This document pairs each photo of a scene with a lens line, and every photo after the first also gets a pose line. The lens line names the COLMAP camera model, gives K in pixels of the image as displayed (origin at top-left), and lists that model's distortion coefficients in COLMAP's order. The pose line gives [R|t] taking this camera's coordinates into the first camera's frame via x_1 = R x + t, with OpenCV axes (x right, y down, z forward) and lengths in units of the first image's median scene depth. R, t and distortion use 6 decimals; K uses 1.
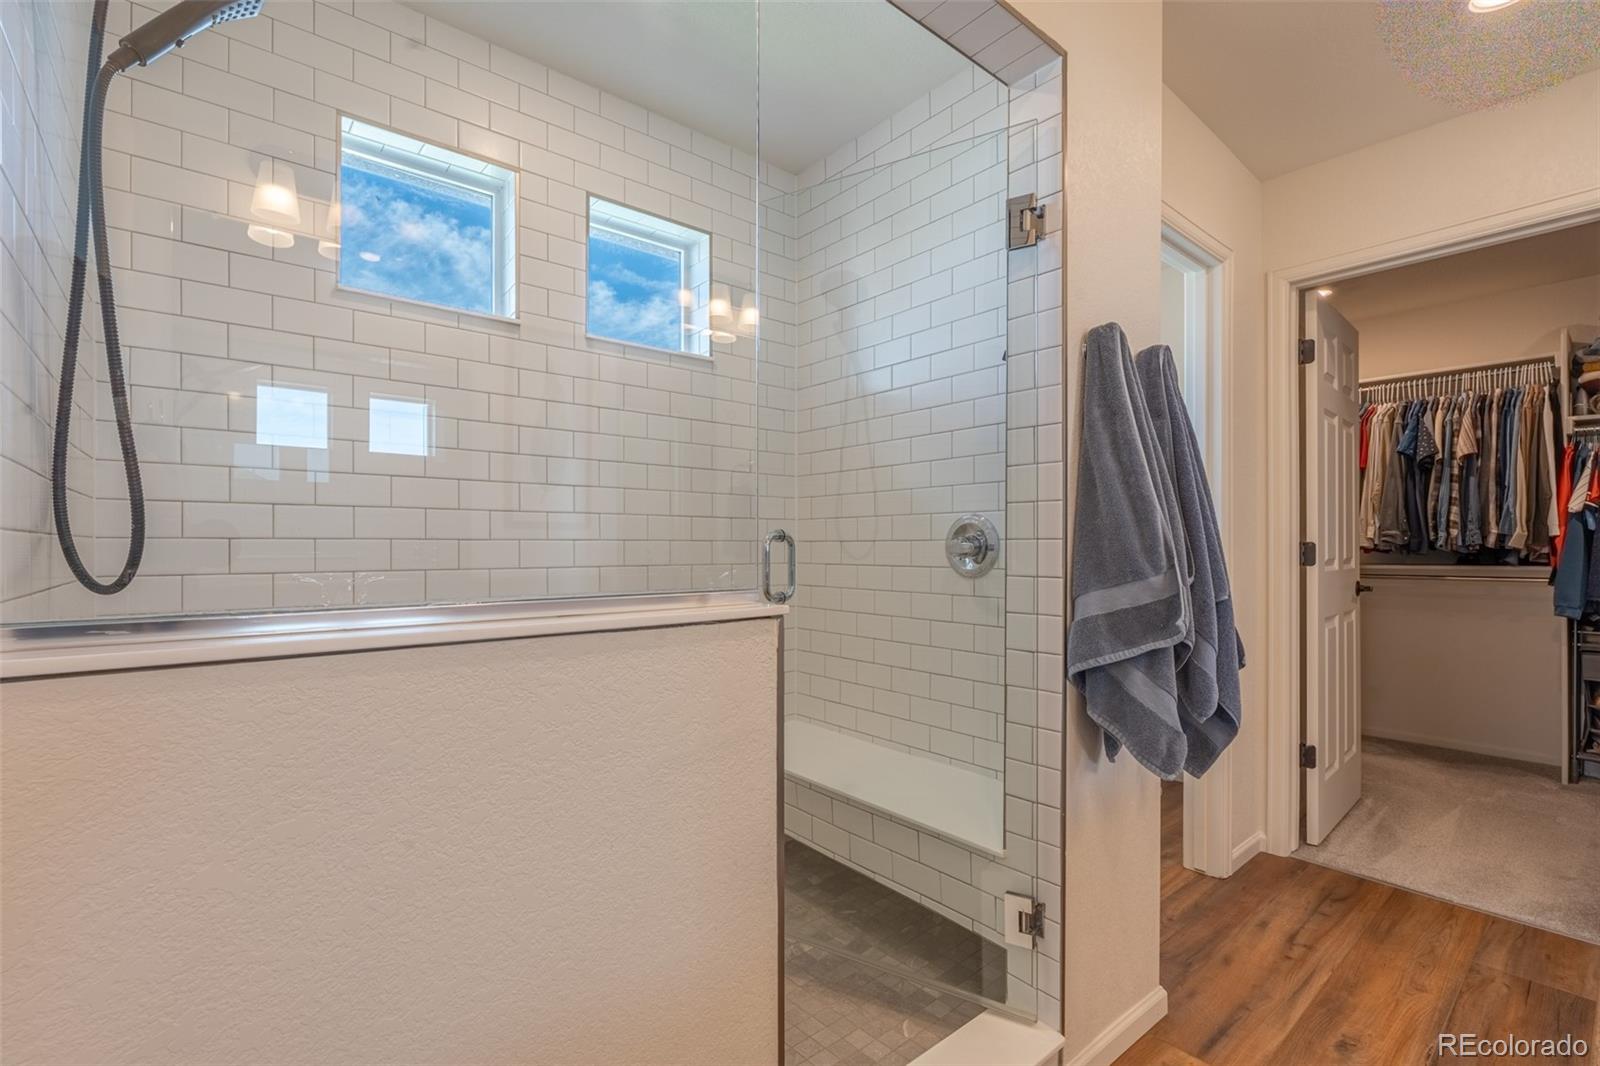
lens RADIAL K [[714.0, 0, 801.0], [0, 714.0, 545.5], [0, 0, 1]] dist [-0.001945, -0.000449]
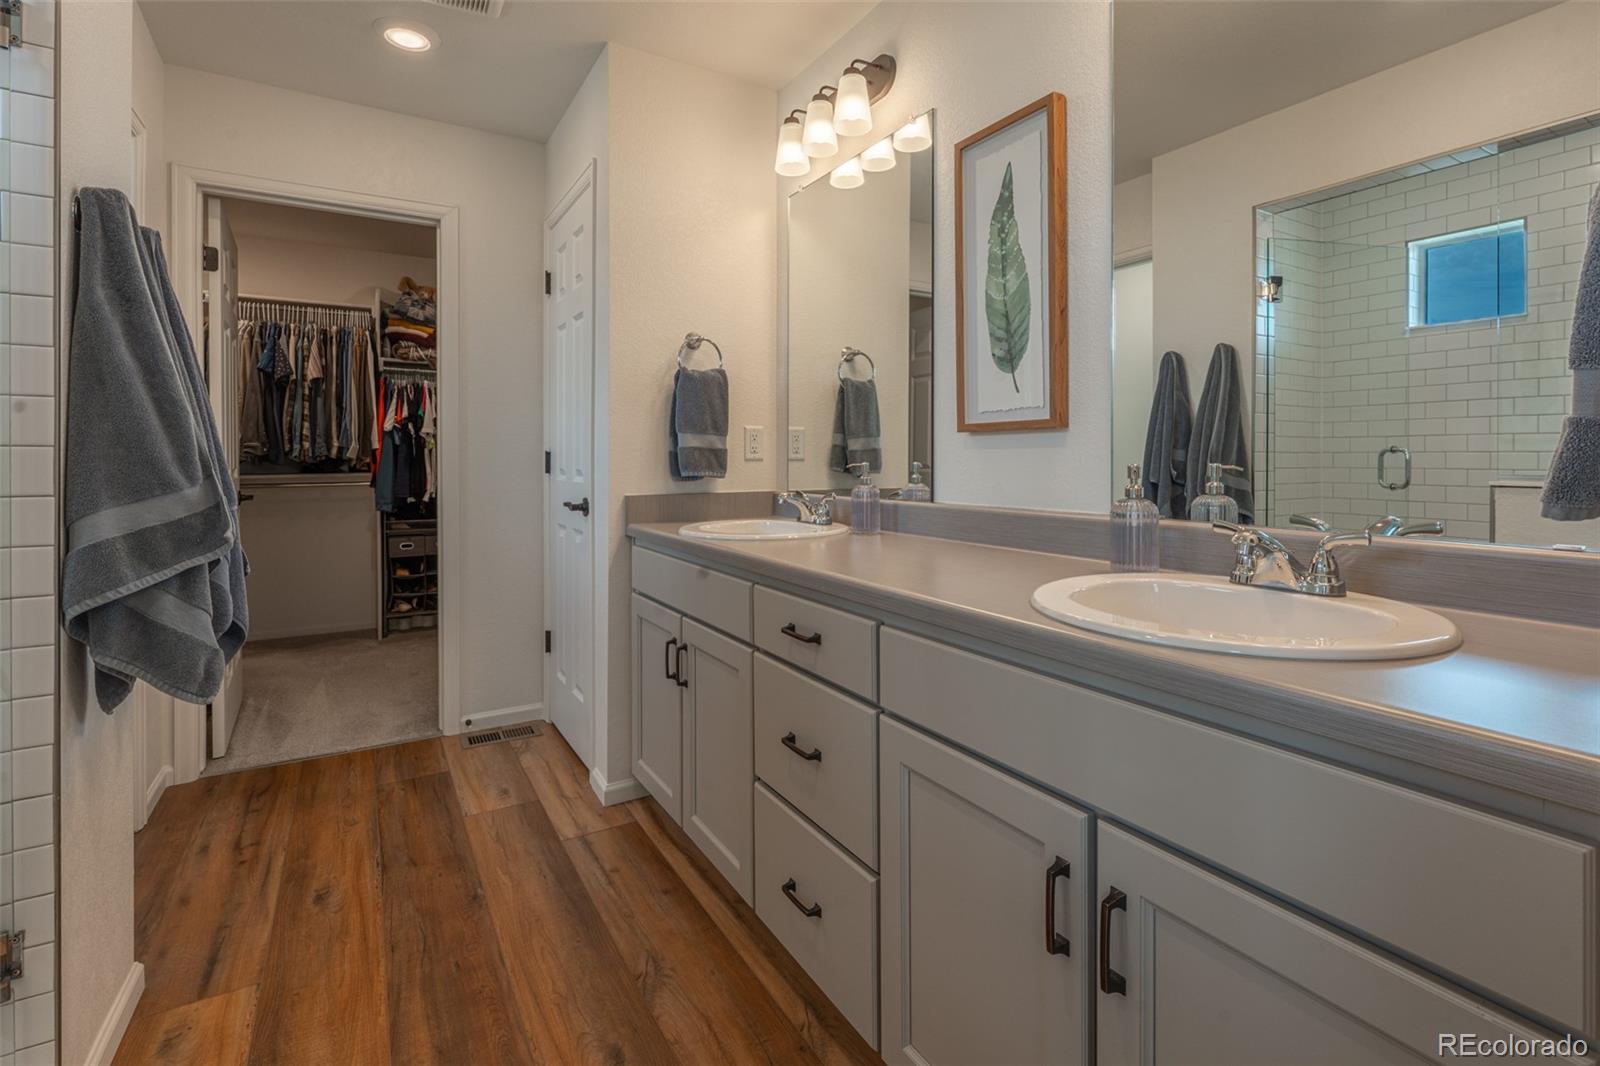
lens RADIAL K [[728.4, 0, 803.3], [0, 728.4, 456.2], [0, 0, 1]] dist [-0.001099, 0.000145]
pose [[0.158032, -0.000436, 0.987434, -0.121527], [0.002211, 0.999998, 0.000088, 0.001552], [-0.987431, 0.002170, 0.158033, 0.027656]]
